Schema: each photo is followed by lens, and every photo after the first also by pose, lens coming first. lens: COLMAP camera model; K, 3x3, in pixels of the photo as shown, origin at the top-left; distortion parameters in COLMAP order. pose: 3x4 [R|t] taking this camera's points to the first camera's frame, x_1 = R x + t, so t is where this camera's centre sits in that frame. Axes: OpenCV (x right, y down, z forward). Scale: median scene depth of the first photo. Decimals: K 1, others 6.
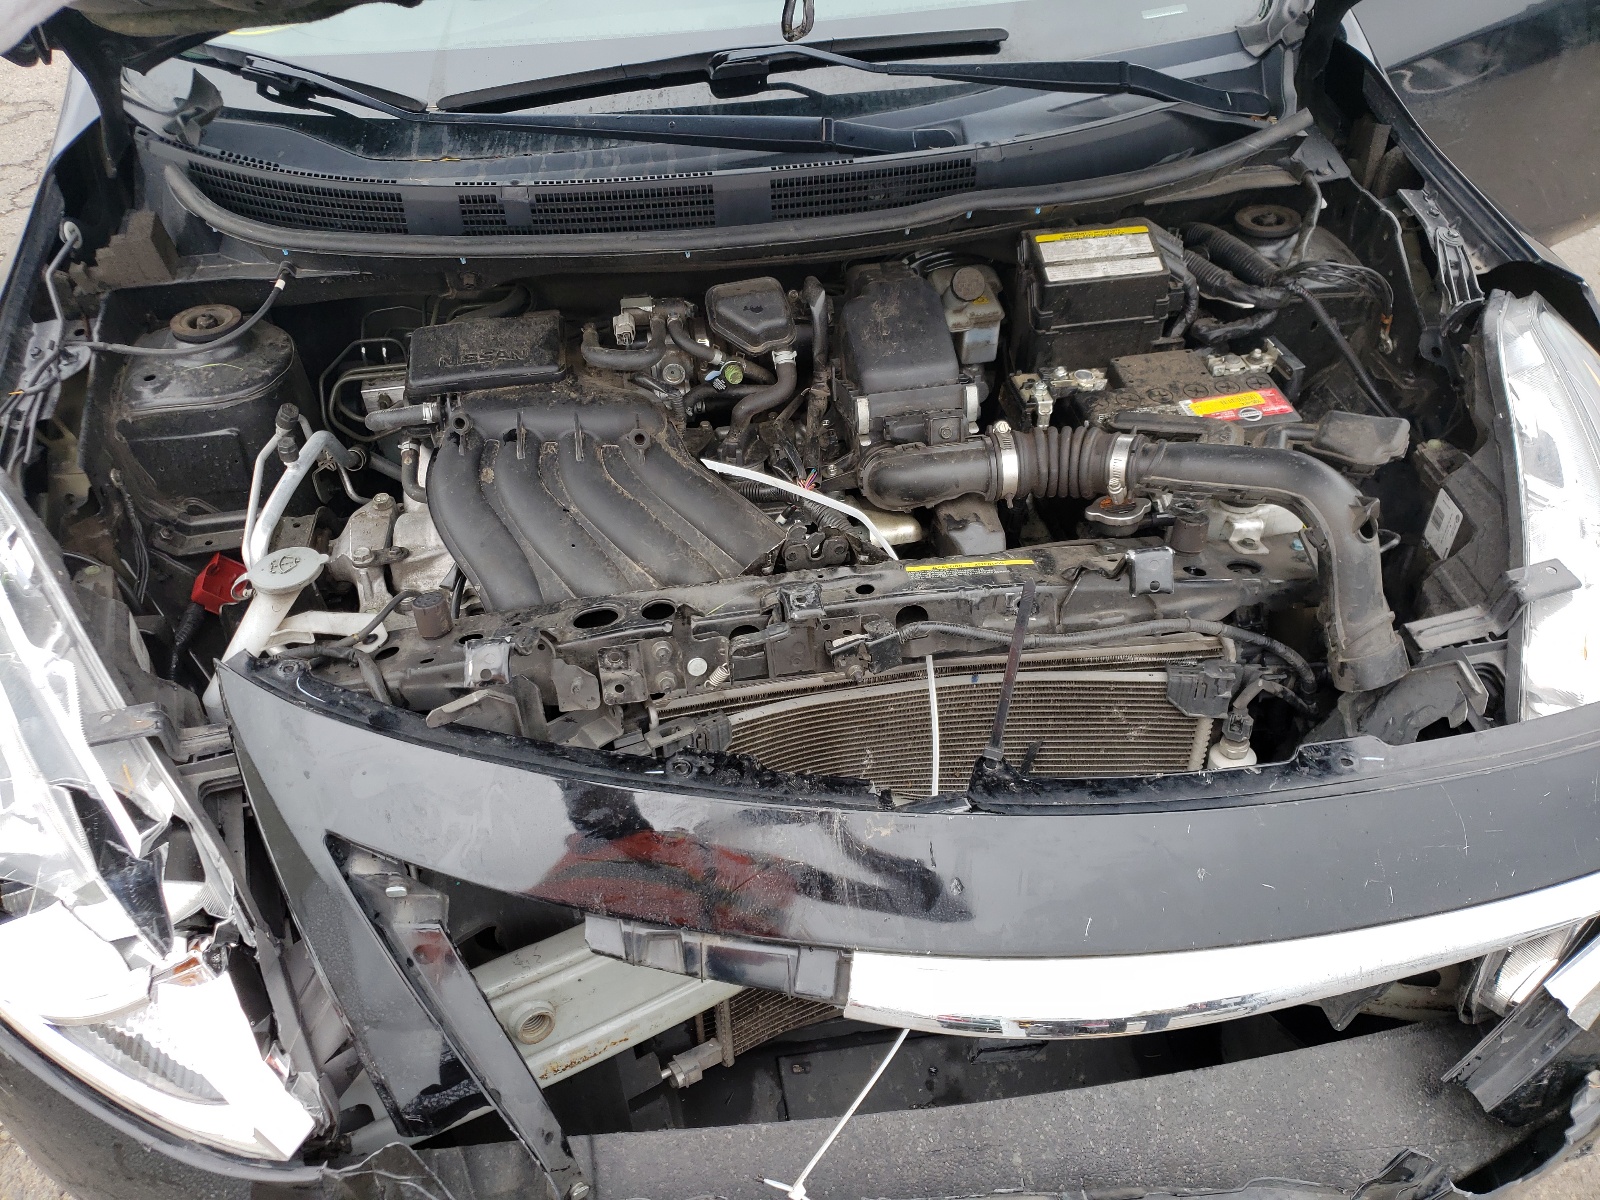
lens RADIAL K [[1307.8, 0, 800.0], [0, 1307.8, 600.0], [0, 0, 1]] dist [0.001409, 0.082544]
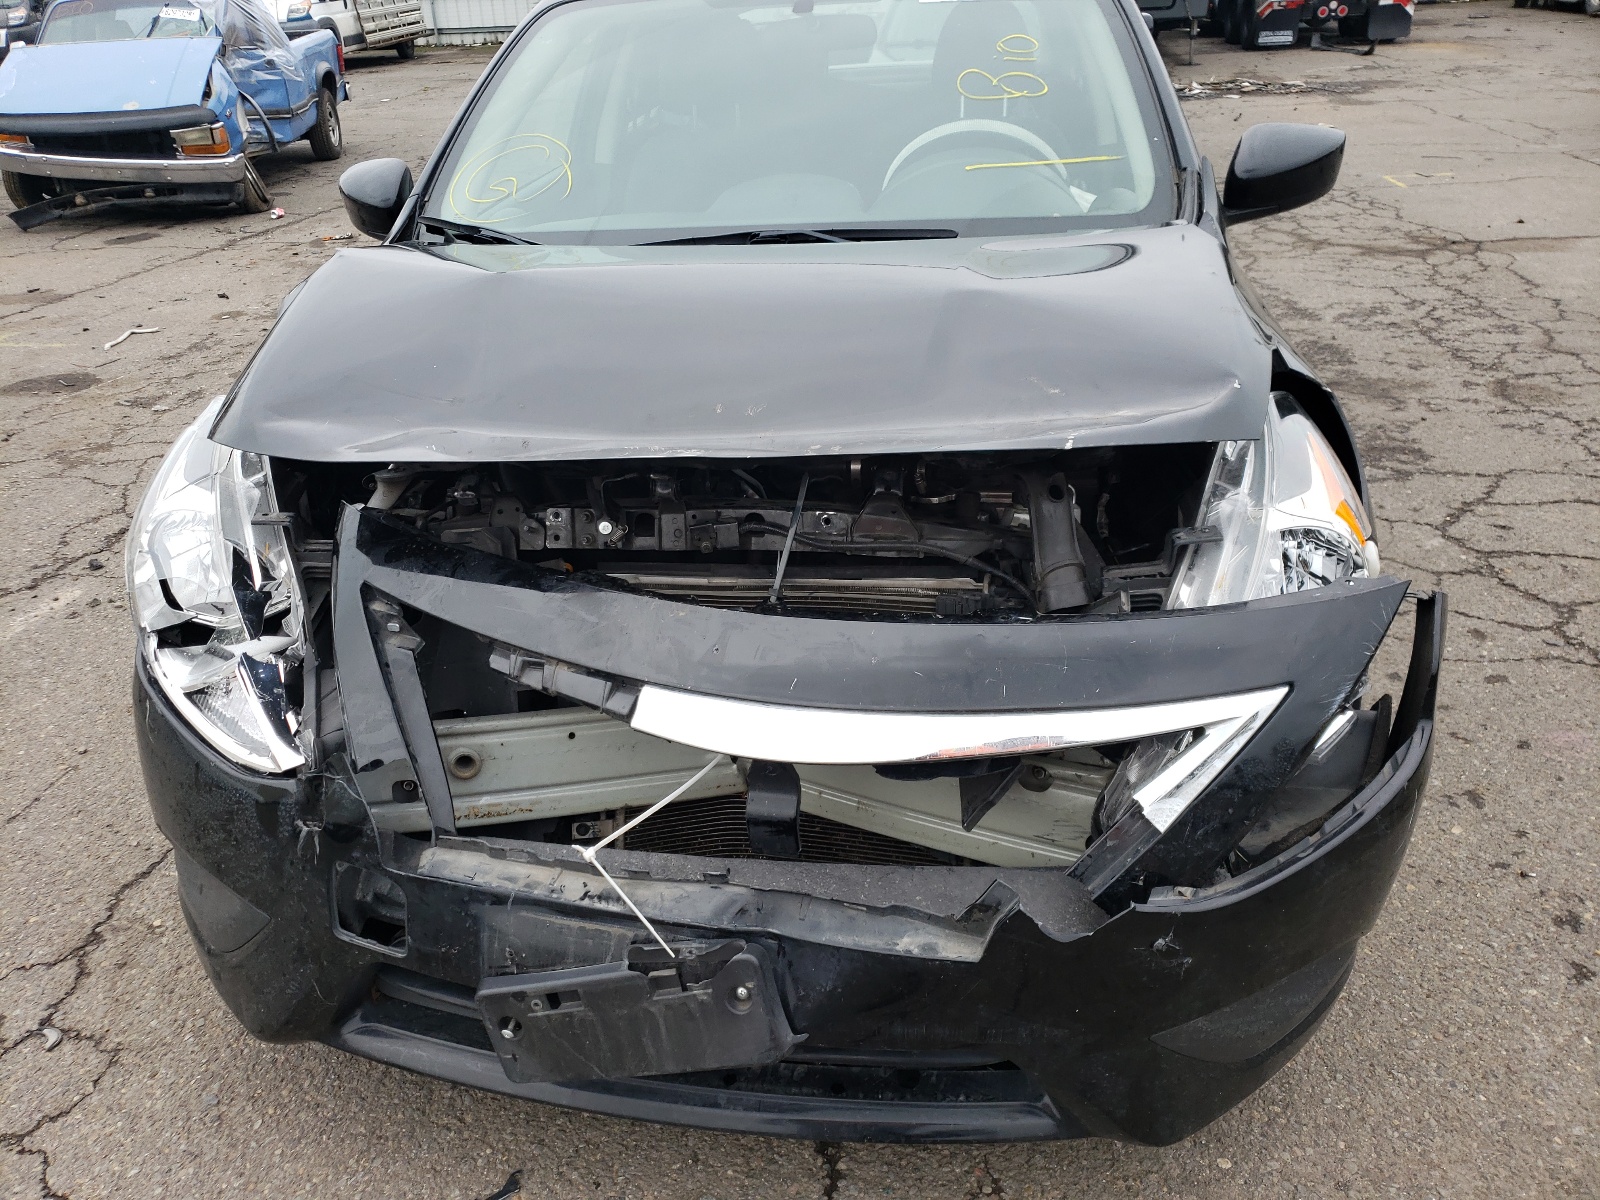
lens RADIAL K [[1307.8, 0, 800.0], [0, 1307.8, 600.0], [0, 0, 1]] dist [0.001409, 0.082544]
pose [[0.965691, 0.098870, -0.240136, 0.539947], [-0.169063, 0.941253, -0.292336, 0.557954], [0.197126, 0.322905, 0.925675, -0.380063]]
